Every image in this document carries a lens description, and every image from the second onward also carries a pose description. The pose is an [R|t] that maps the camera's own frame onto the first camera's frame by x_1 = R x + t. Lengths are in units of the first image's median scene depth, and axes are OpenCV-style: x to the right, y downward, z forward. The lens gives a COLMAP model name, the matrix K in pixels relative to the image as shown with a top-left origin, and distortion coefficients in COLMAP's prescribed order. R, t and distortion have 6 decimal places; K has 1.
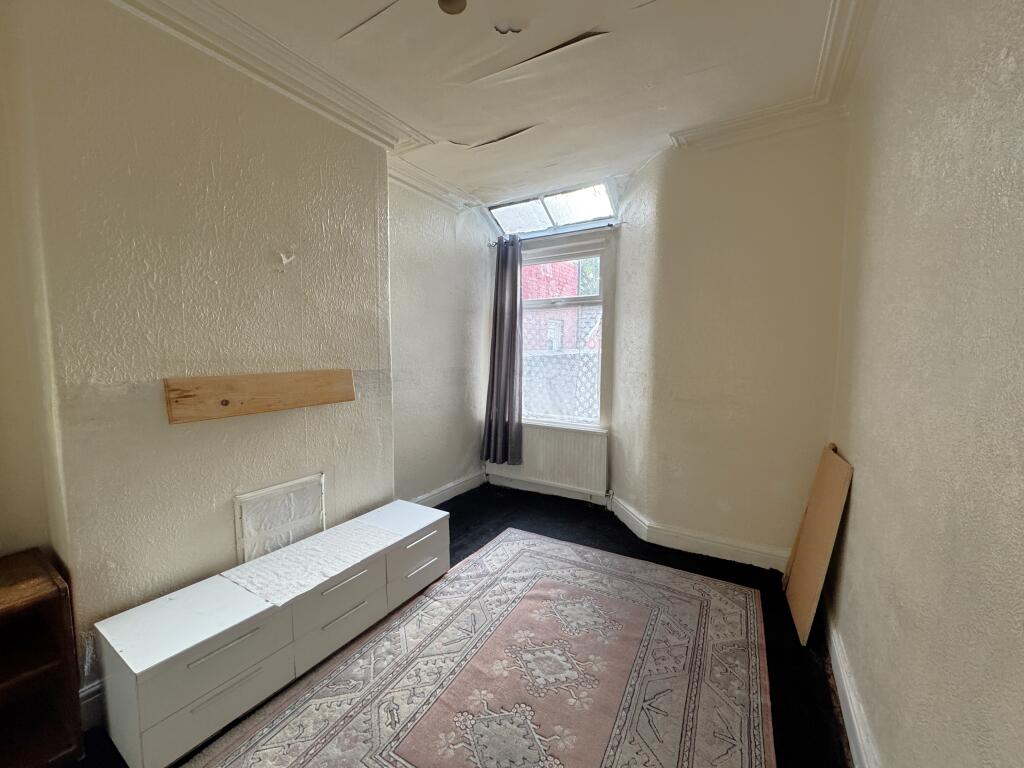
lens RADIAL K [[407.8, 0, 512.7], [0, 407.8, 384.9], [0, 0, 1]] dist [-0.001295, -0.000303]
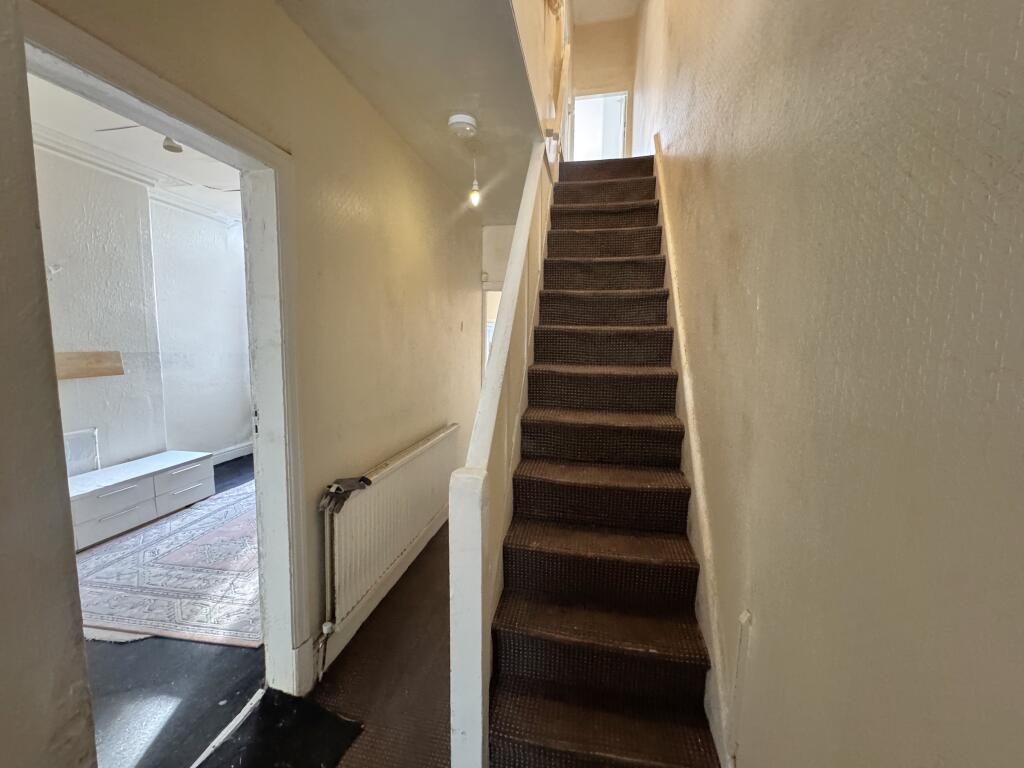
lens RADIAL K [[407.8, 0, 512.6], [0, 407.8, 383.9], [0, 0, 1]] dist [-0.001295, -0.000303]
pose [[0.935531, -0.027380, 0.352181, 0.346506], [0.020133, 0.999504, 0.024224, 0.062431], [-0.352670, -0.015572, 0.935618, -0.729473]]
